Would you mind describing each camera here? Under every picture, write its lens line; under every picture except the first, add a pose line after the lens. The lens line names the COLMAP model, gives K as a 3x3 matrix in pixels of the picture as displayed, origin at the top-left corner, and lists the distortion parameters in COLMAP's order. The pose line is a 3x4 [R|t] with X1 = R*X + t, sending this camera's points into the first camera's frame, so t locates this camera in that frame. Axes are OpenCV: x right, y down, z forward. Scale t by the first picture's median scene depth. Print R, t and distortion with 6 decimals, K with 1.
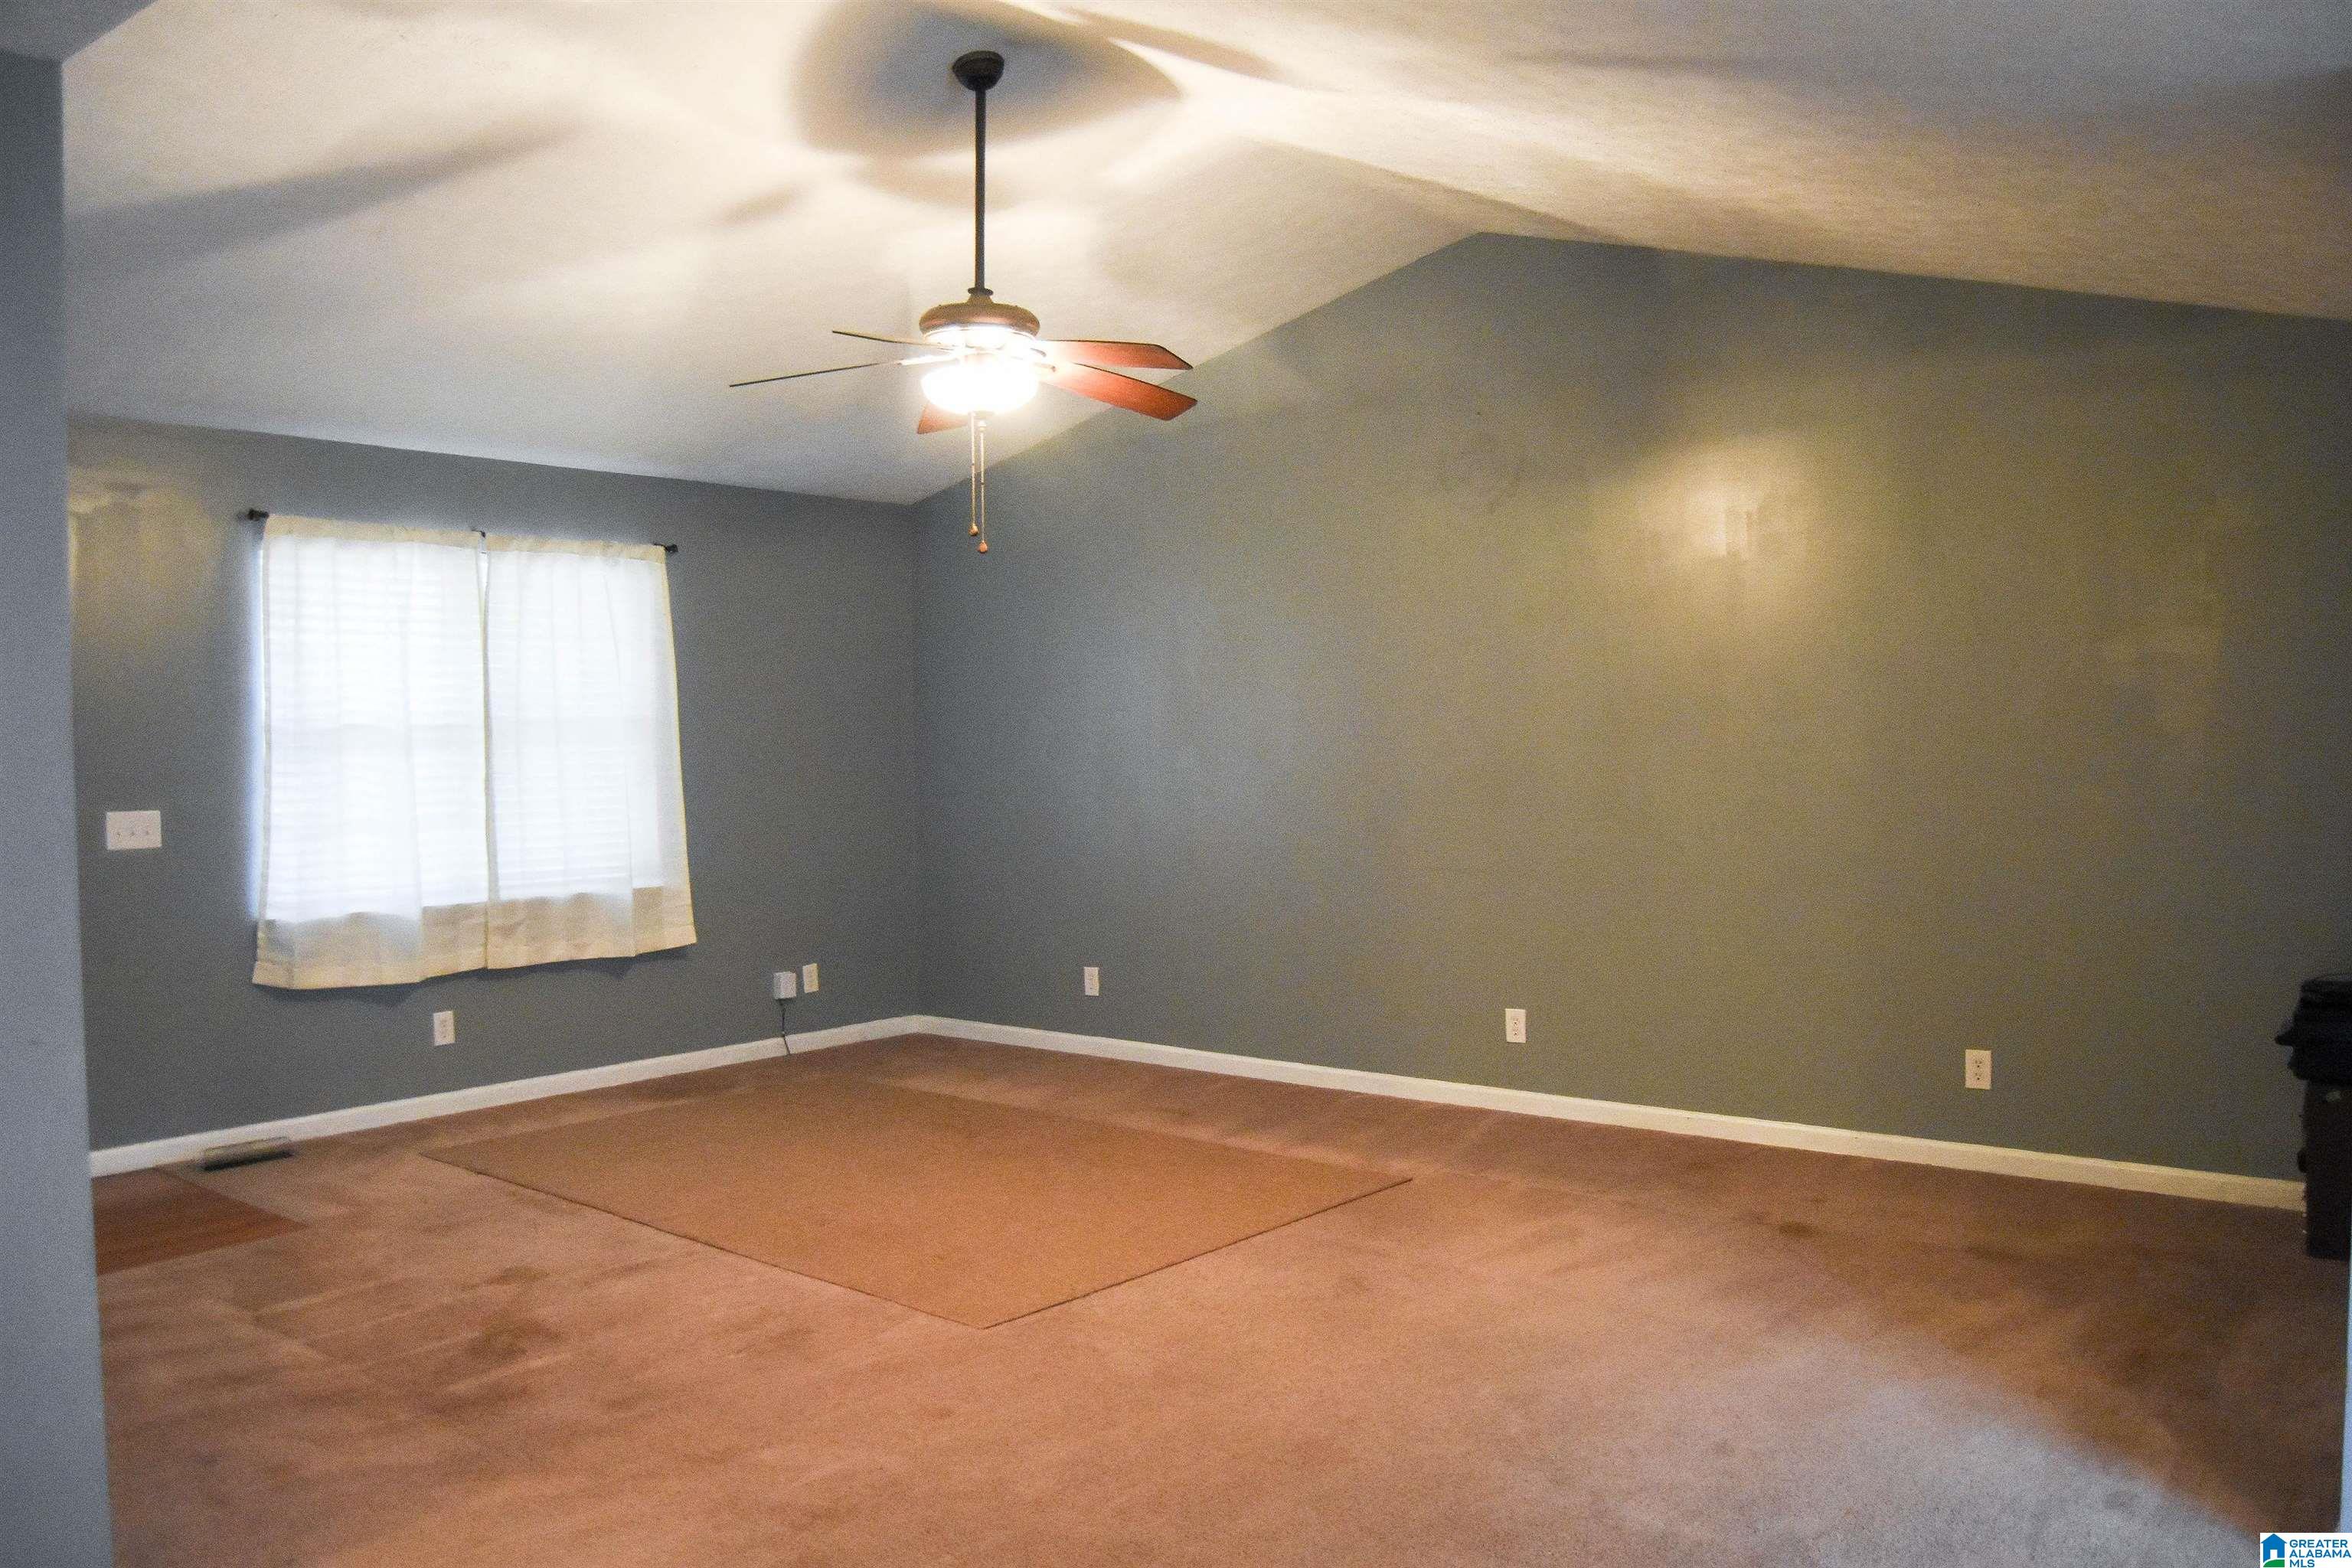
lens RADIAL K [[1869.2, 0, 1023.1], [0, 1869.2, 710.6], [0, 0, 1]] dist [-0.098486, 0.041527]
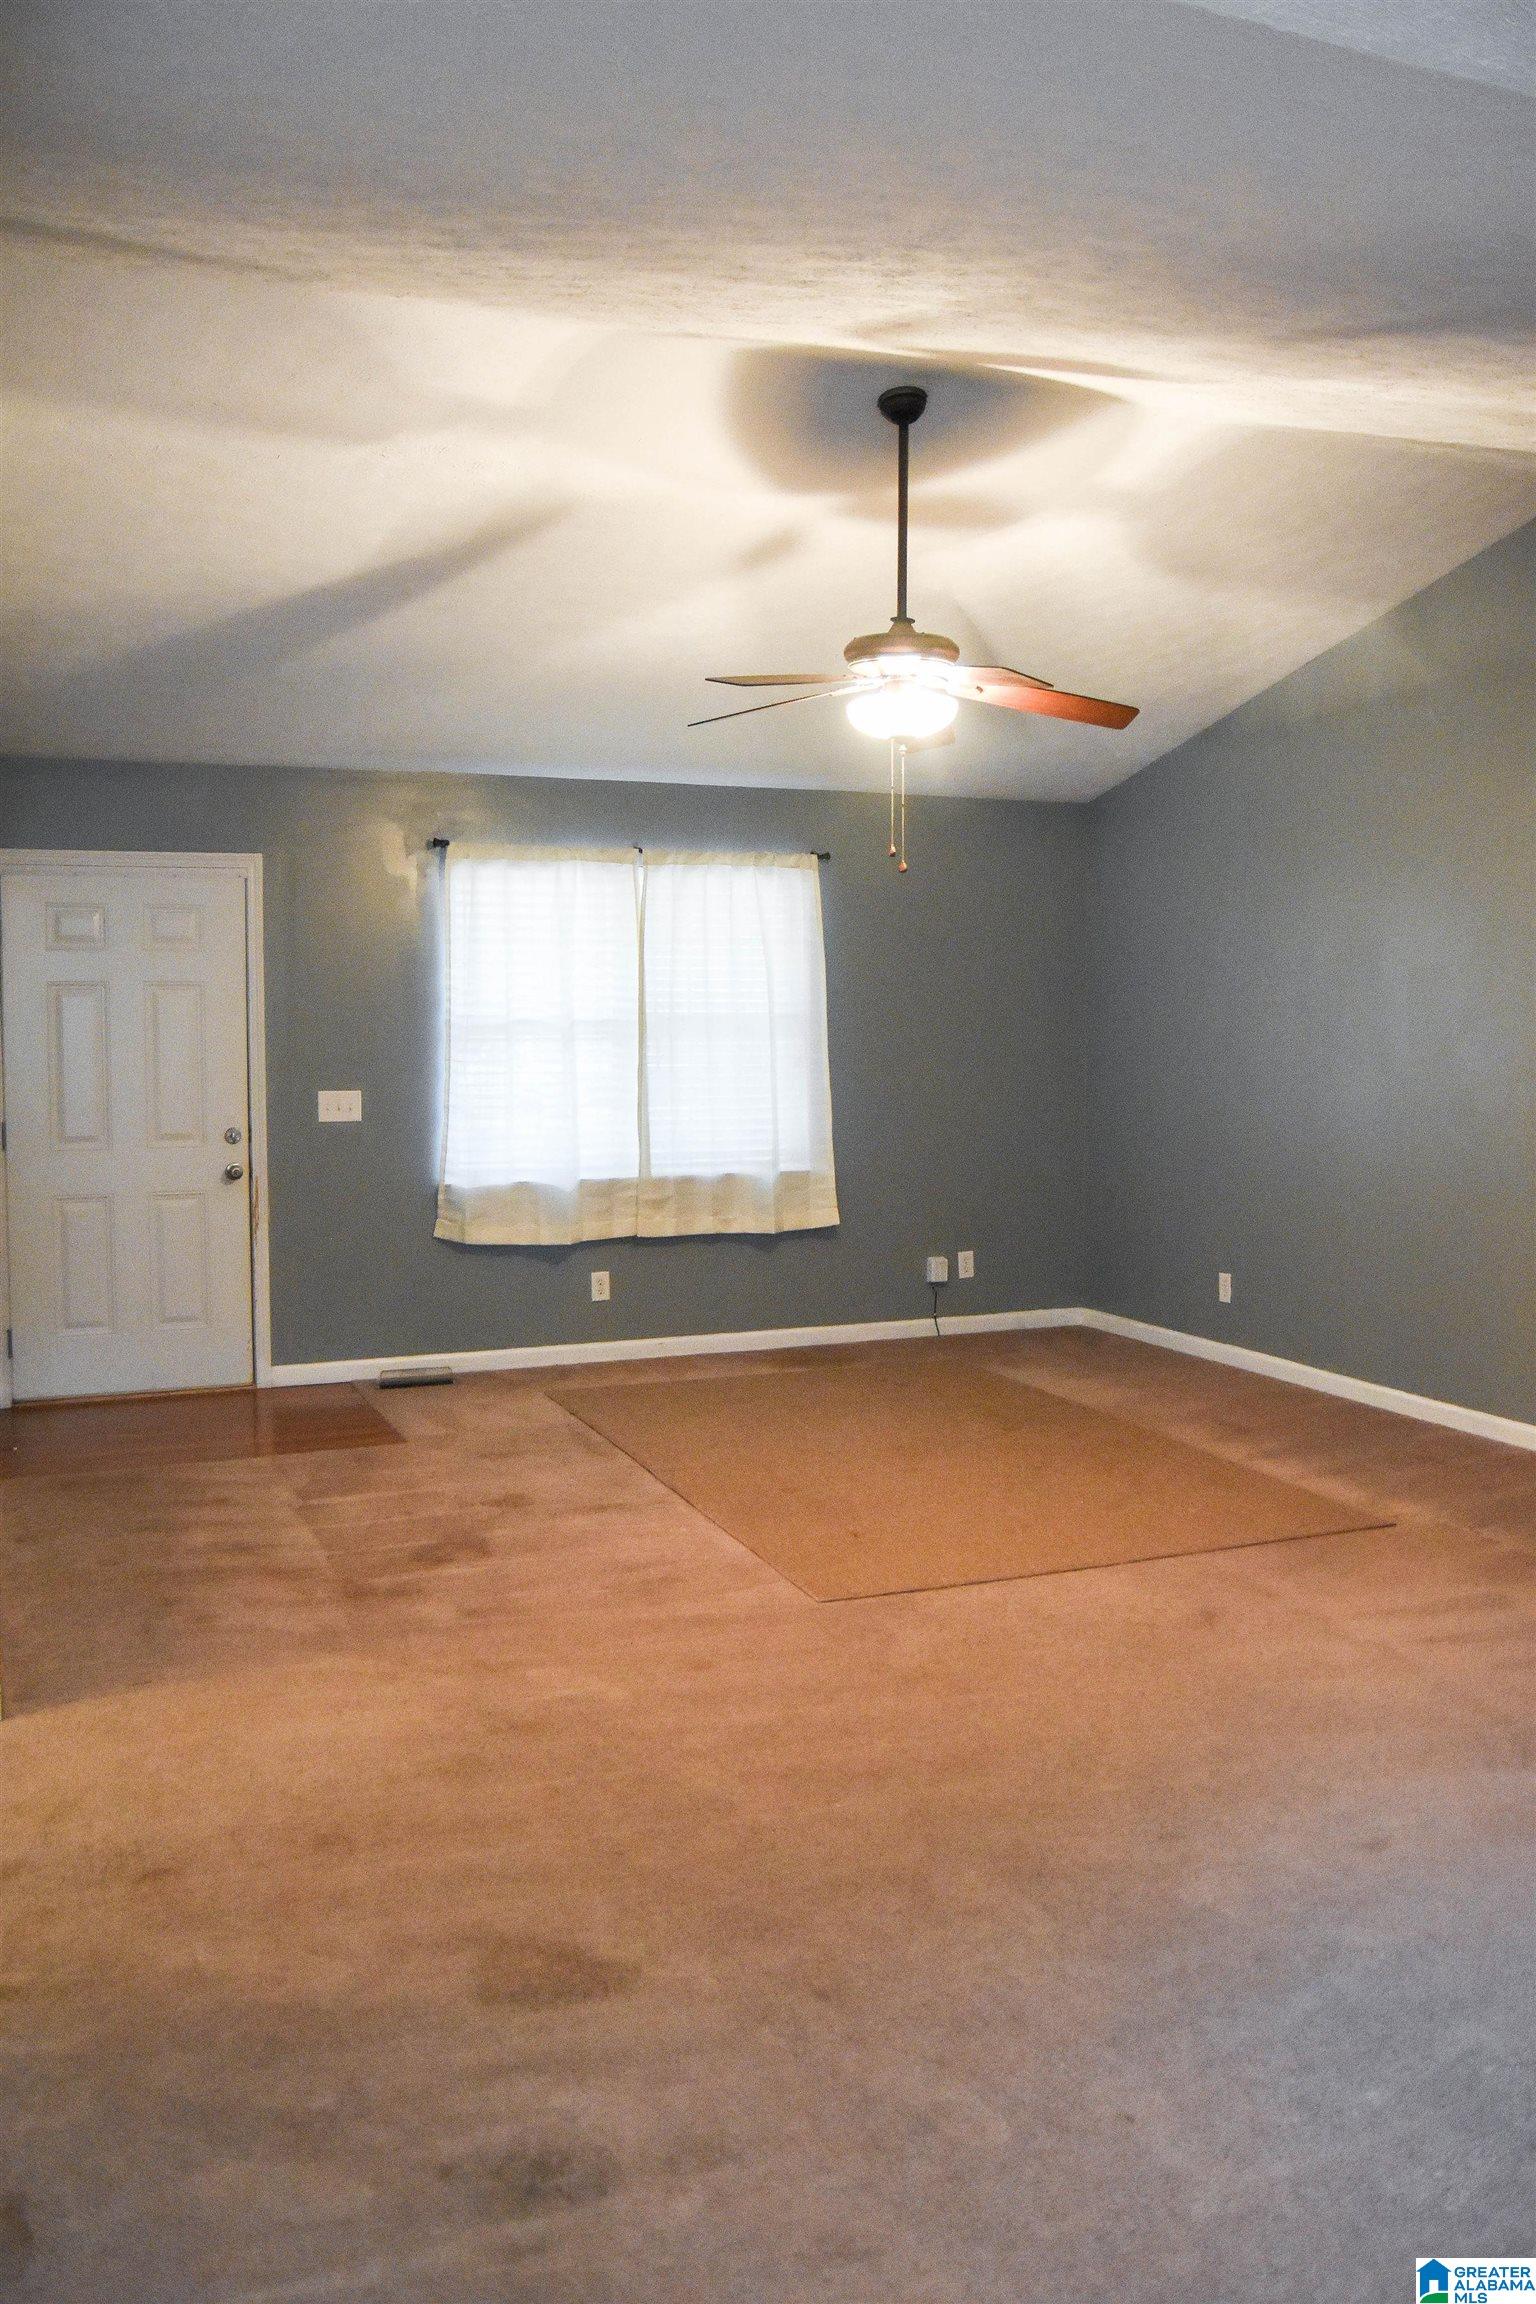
lens RADIAL K [[1831.0, 0, 660.3], [0, 1831.0, 1035.1], [0, 0, 1]] dist [-0.098486, 0.041527]
pose [[0.882652, 0.016500, -0.469737, 0.268131], [-0.003736, 0.999598, 0.028092, -0.016529], [0.470012, -0.023041, 0.882359, 0.024399]]
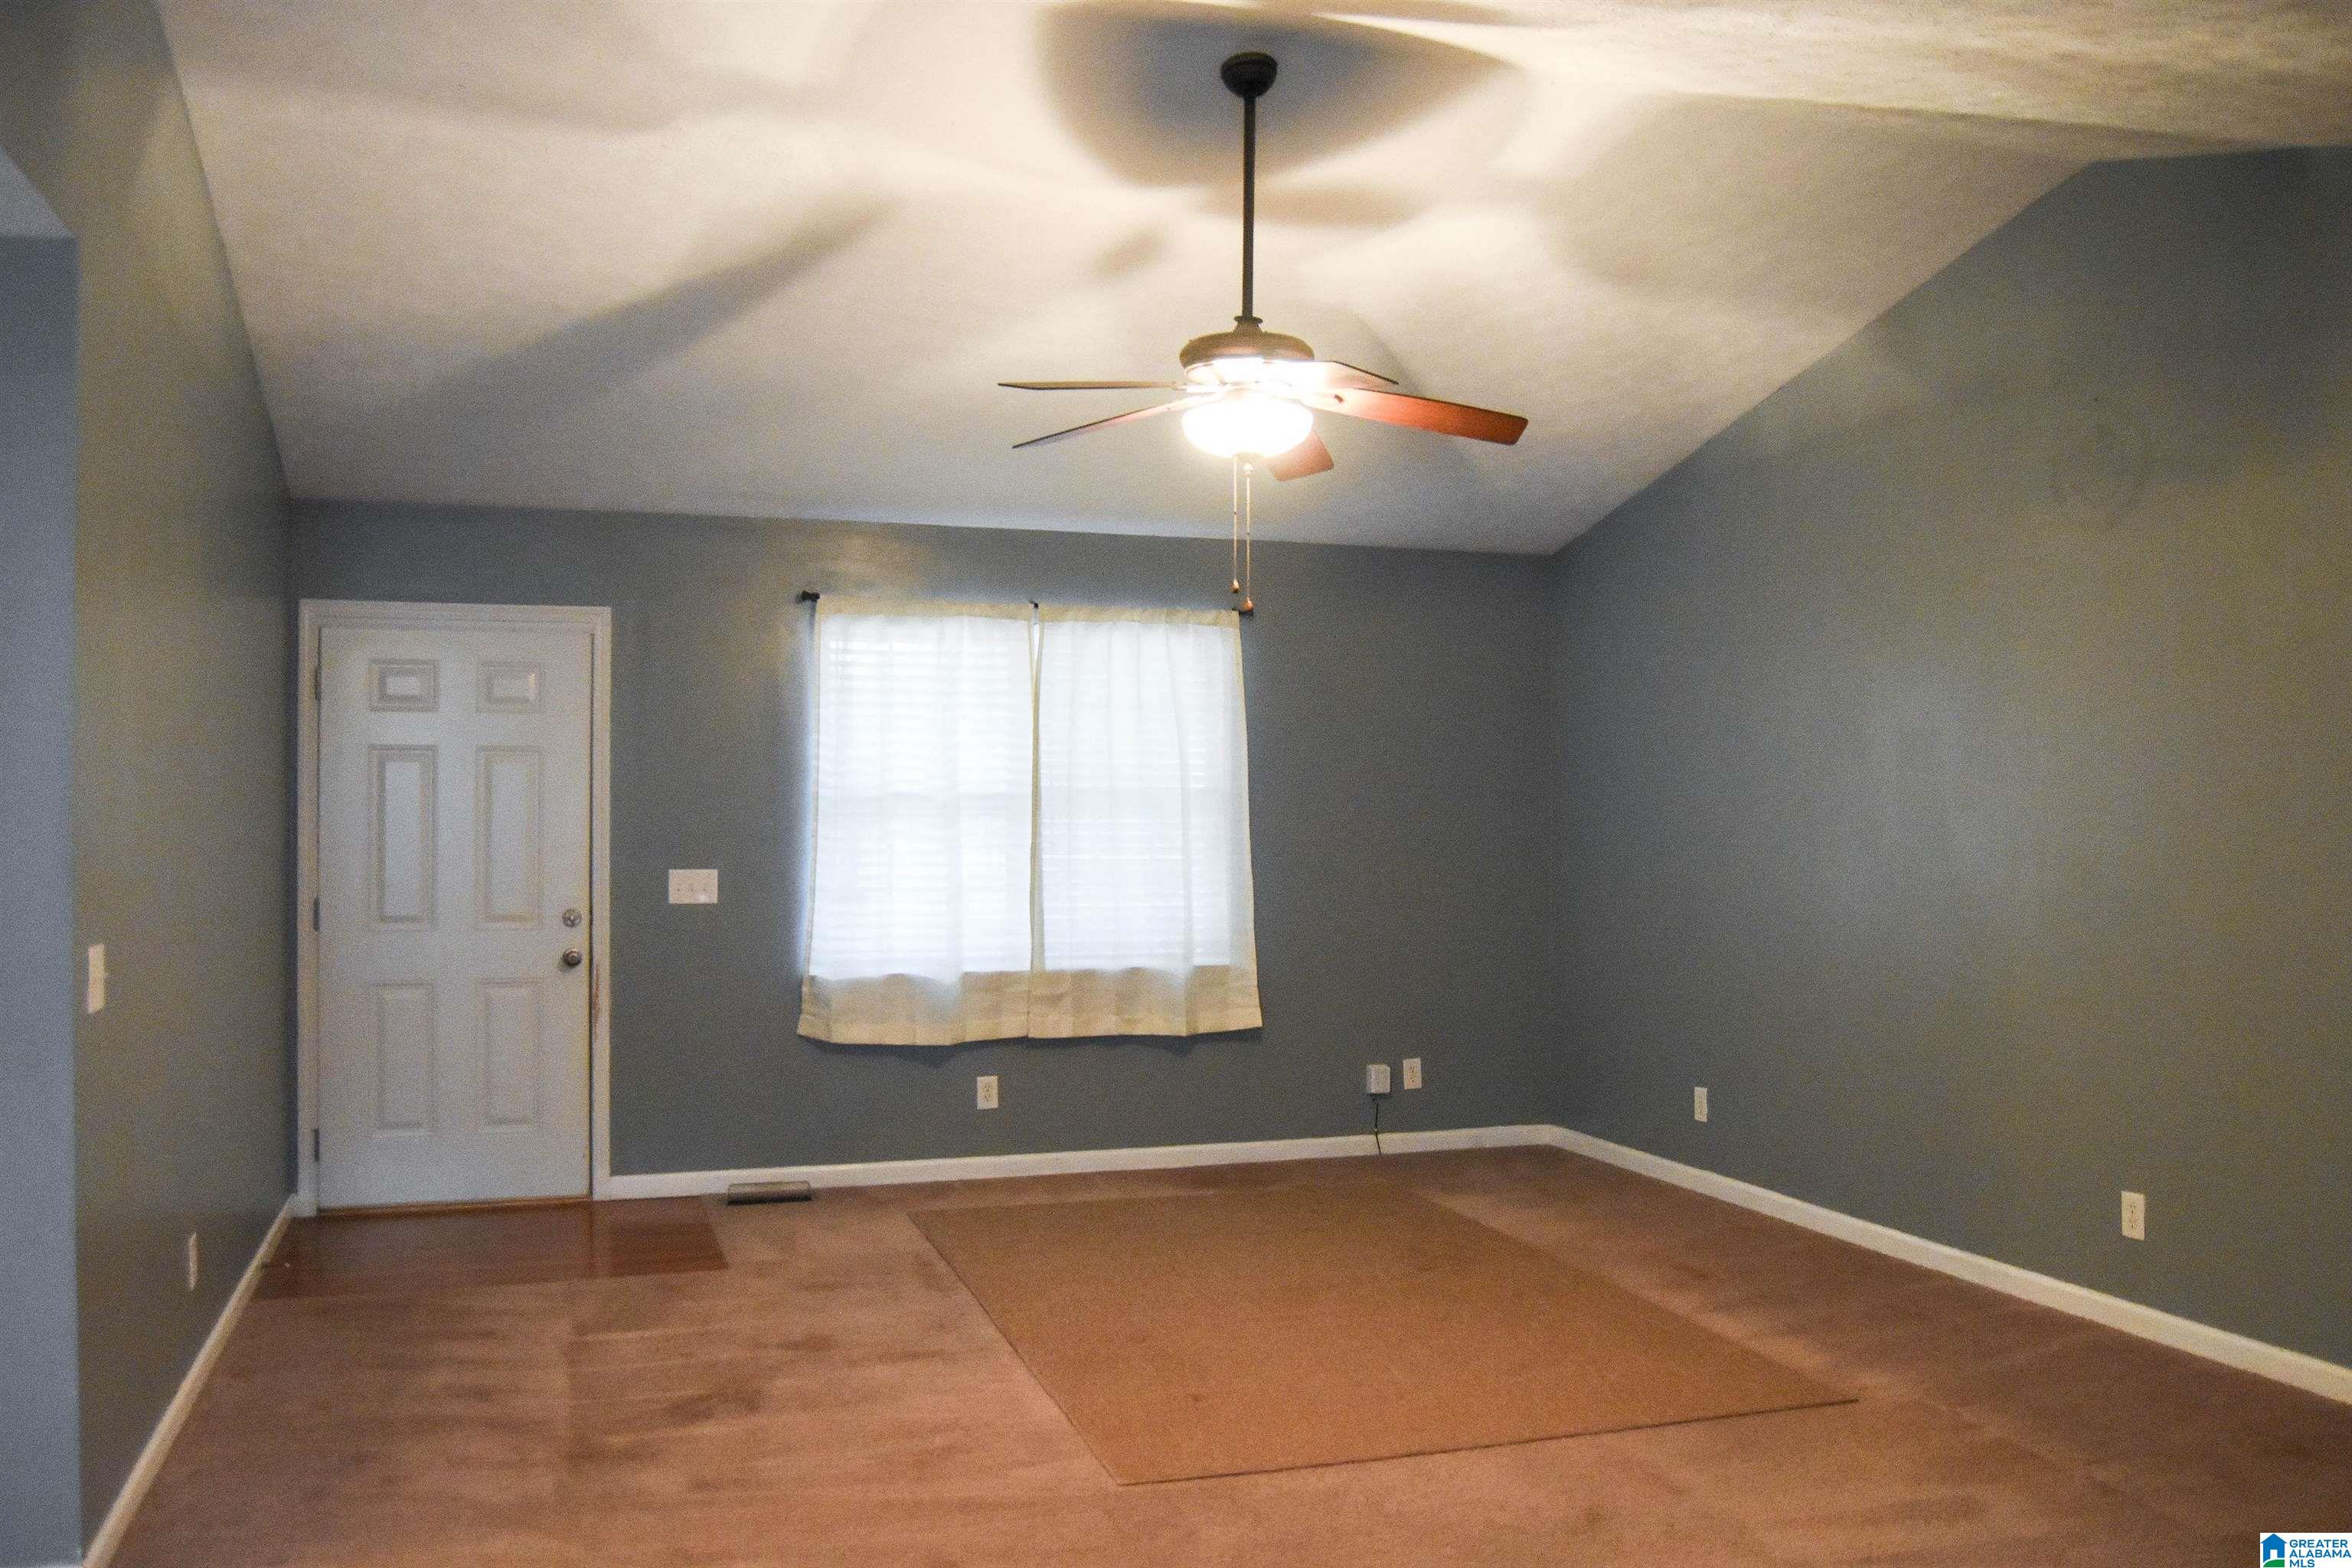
lens RADIAL K [[1869.2, 0, 1119.0], [0, 1869.2, 712.3], [0, 0, 1]] dist [-0.098486, 0.041527]
pose [[0.852618, -0.010812, -0.522423, 0.308828], [-0.007945, 0.999402, -0.033651, -0.004036], [0.522474, 0.032842, 0.852023, 0.167793]]
